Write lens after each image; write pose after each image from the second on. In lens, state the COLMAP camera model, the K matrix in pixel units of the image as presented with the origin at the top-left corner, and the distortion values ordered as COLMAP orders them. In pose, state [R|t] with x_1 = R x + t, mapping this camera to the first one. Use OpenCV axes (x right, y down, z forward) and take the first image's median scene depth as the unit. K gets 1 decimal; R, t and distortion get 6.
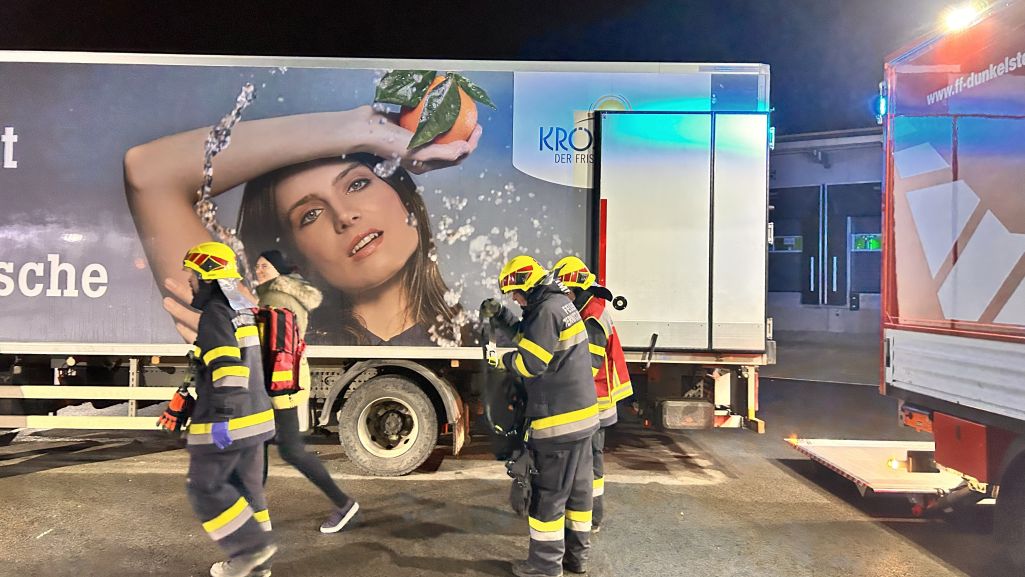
lens RADIAL K [[765.7, 0, 514.2], [0, 765.7, 291.7], [0, 0, 1]] dist [0.063768, -0.044002]
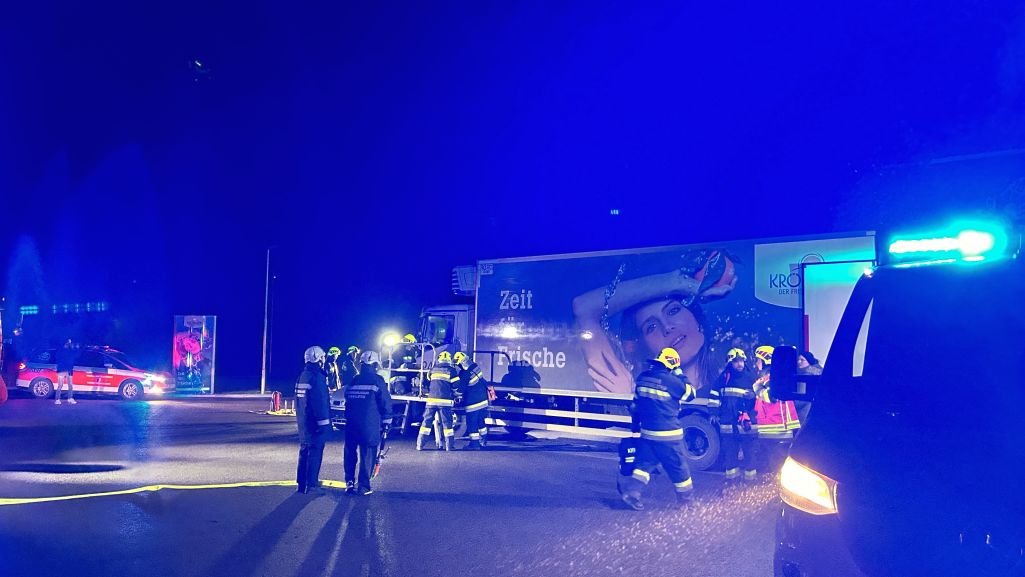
lens RADIAL K [[765.7, 0, 493.7], [0, 765.7, 260.5], [0, 0, 1]] dist [0.063768, -0.044002]
pose [[0.780913, -0.072510, -0.620417, 0.643192], [-0.011392, 0.991421, -0.130210, -0.008834], [0.624536, 0.108751, 0.773388, -0.773643]]
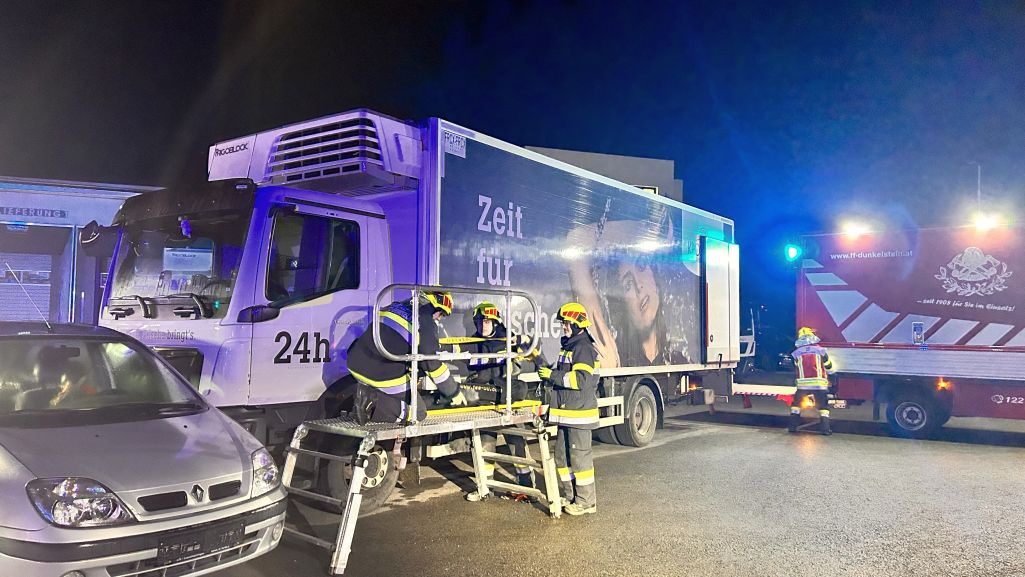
lens RADIAL K [[765.7, 0, 515.6], [0, 765.7, 282.5], [0, 0, 1]] dist [0.063768, -0.044002]
pose [[0.587104, 0.046665, 0.808165, -1.666645], [0.006235, 0.998047, -0.062158, -0.007153], [-0.809487, 0.041532, 0.585667, 0.268528]]
